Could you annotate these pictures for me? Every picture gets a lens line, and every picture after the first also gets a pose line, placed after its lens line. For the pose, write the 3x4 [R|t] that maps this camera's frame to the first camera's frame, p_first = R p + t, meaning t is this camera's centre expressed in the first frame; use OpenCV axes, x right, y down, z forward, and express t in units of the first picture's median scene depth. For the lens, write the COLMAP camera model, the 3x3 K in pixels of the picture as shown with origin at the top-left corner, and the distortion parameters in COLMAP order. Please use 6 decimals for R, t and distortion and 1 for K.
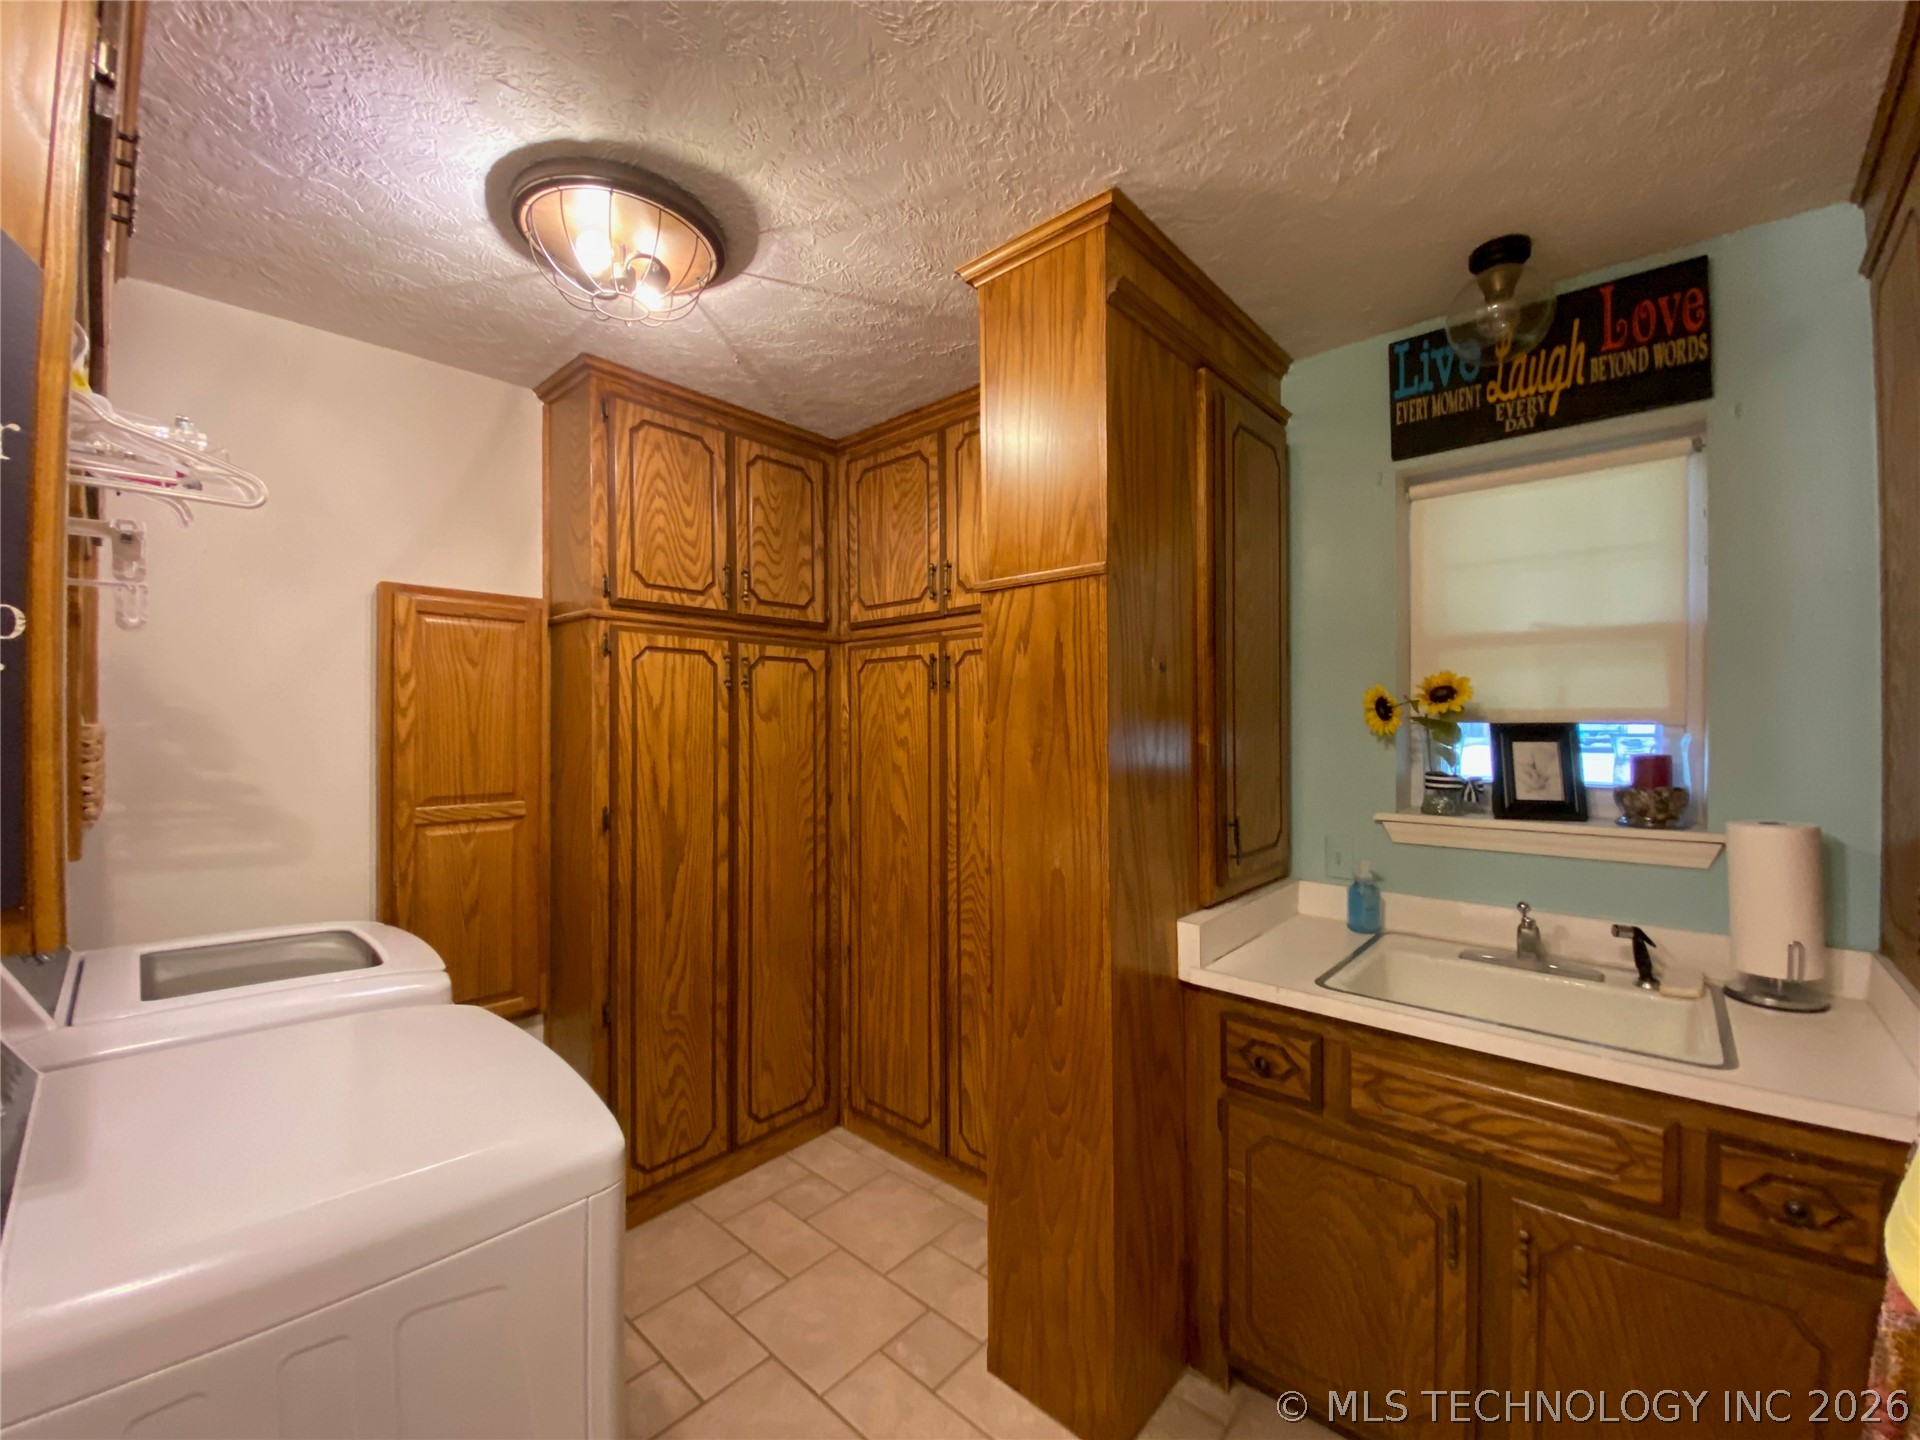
lens RADIAL K [[768.3, 0, 961.0], [0, 768.3, 724.5], [0, 0, 1]] dist [0.023564, -0.023164]
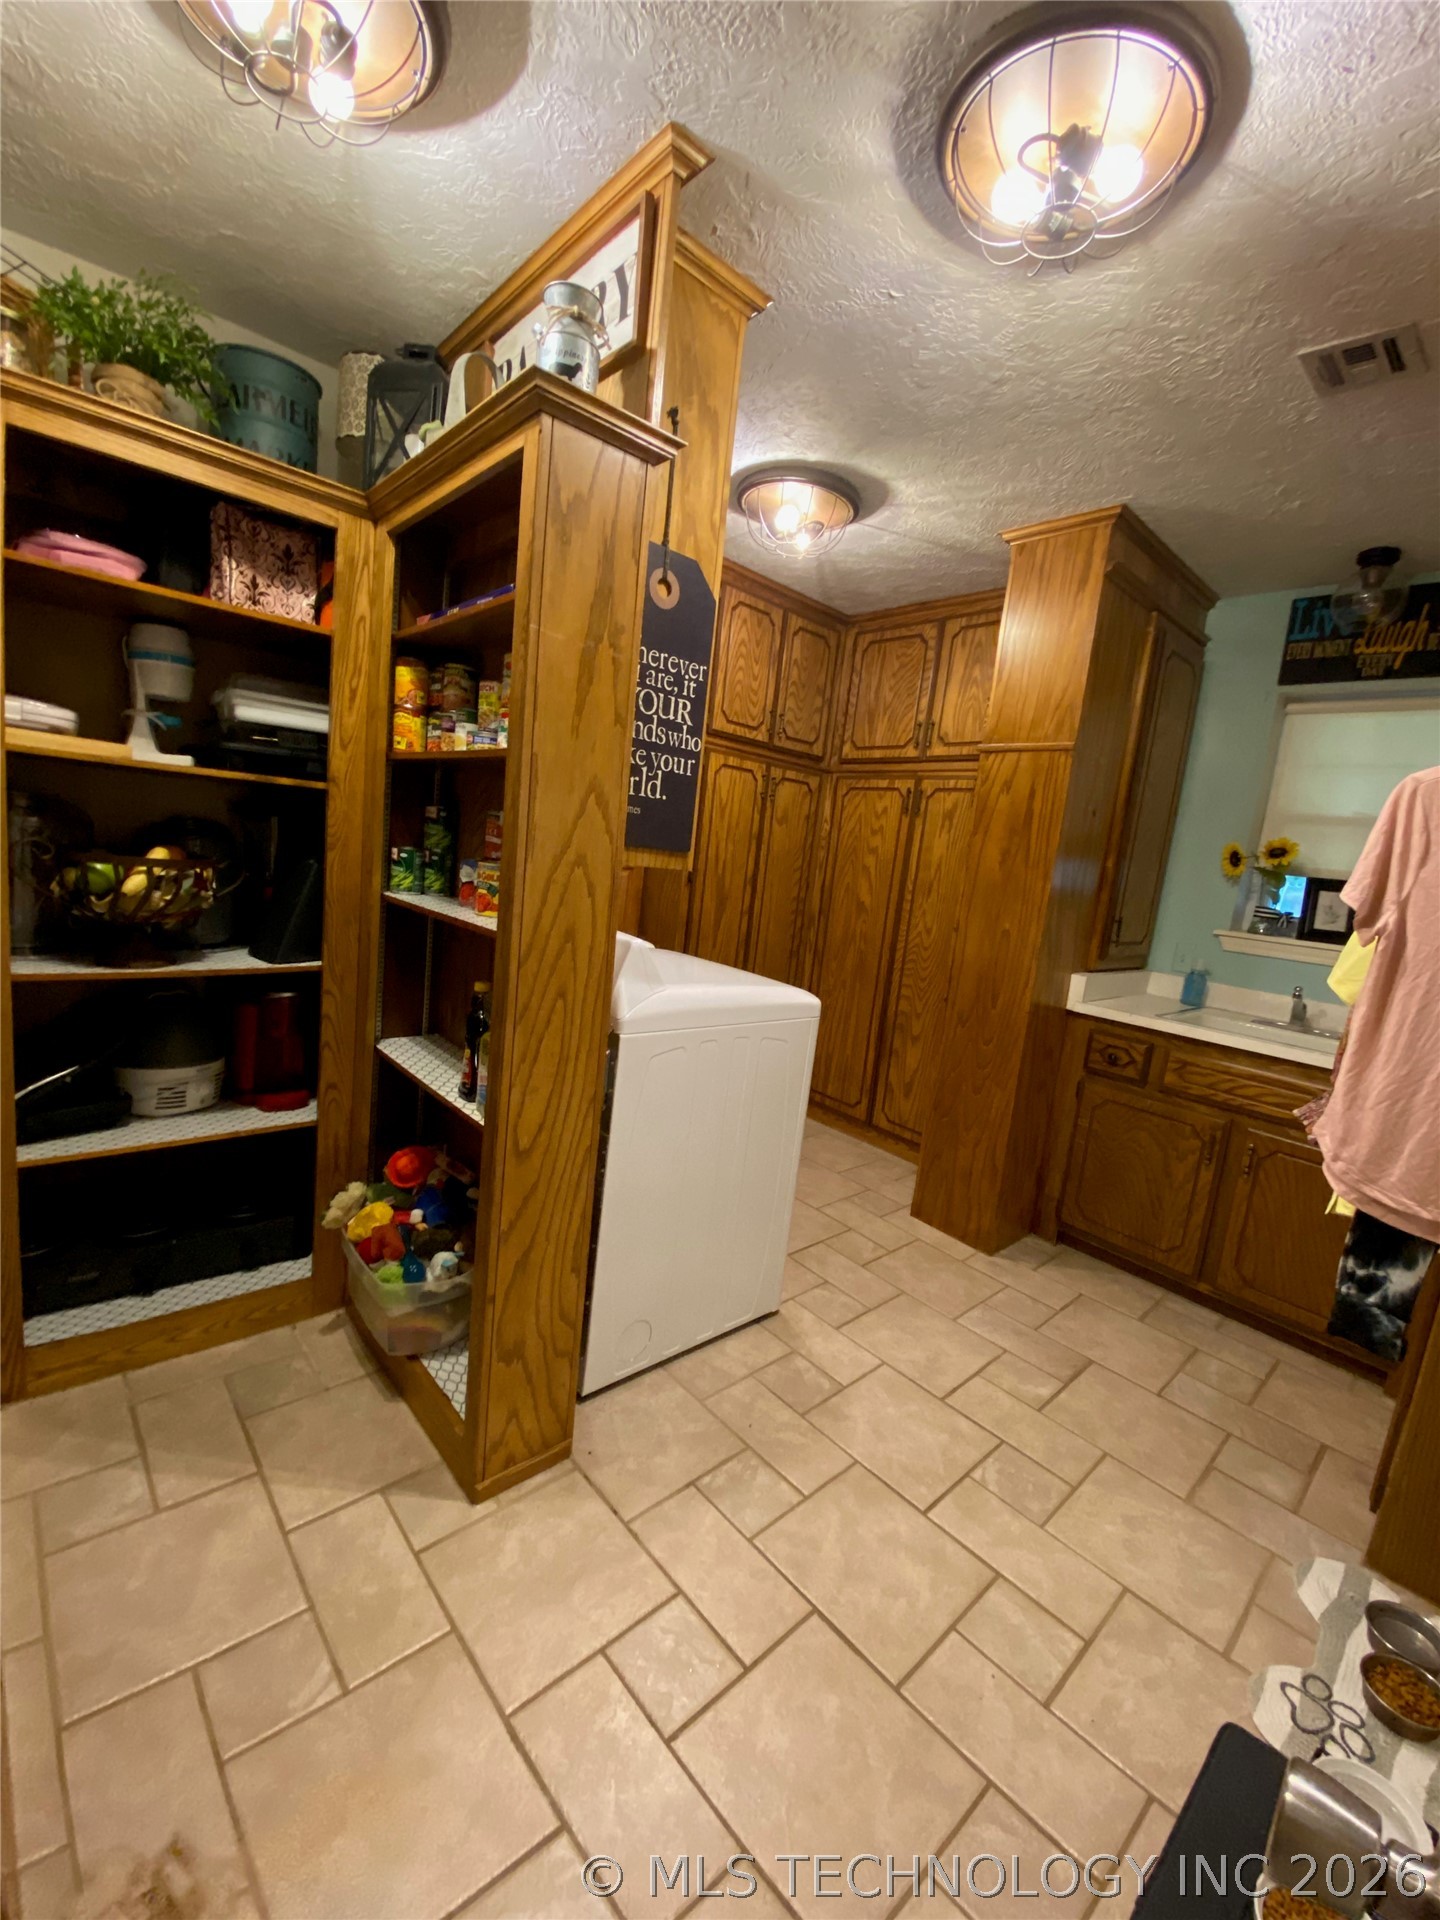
lens RADIAL K [[768.3, 0, 720.2], [0, 768.3, 964.4], [0, 0, 1]] dist [0.023564, -0.023164]
pose [[0.988246, 0.127784, -0.083914, -0.275665], [-0.114828, 0.982842, 0.144349, 0.077044], [0.100920, -0.133016, 0.985962, -0.581784]]
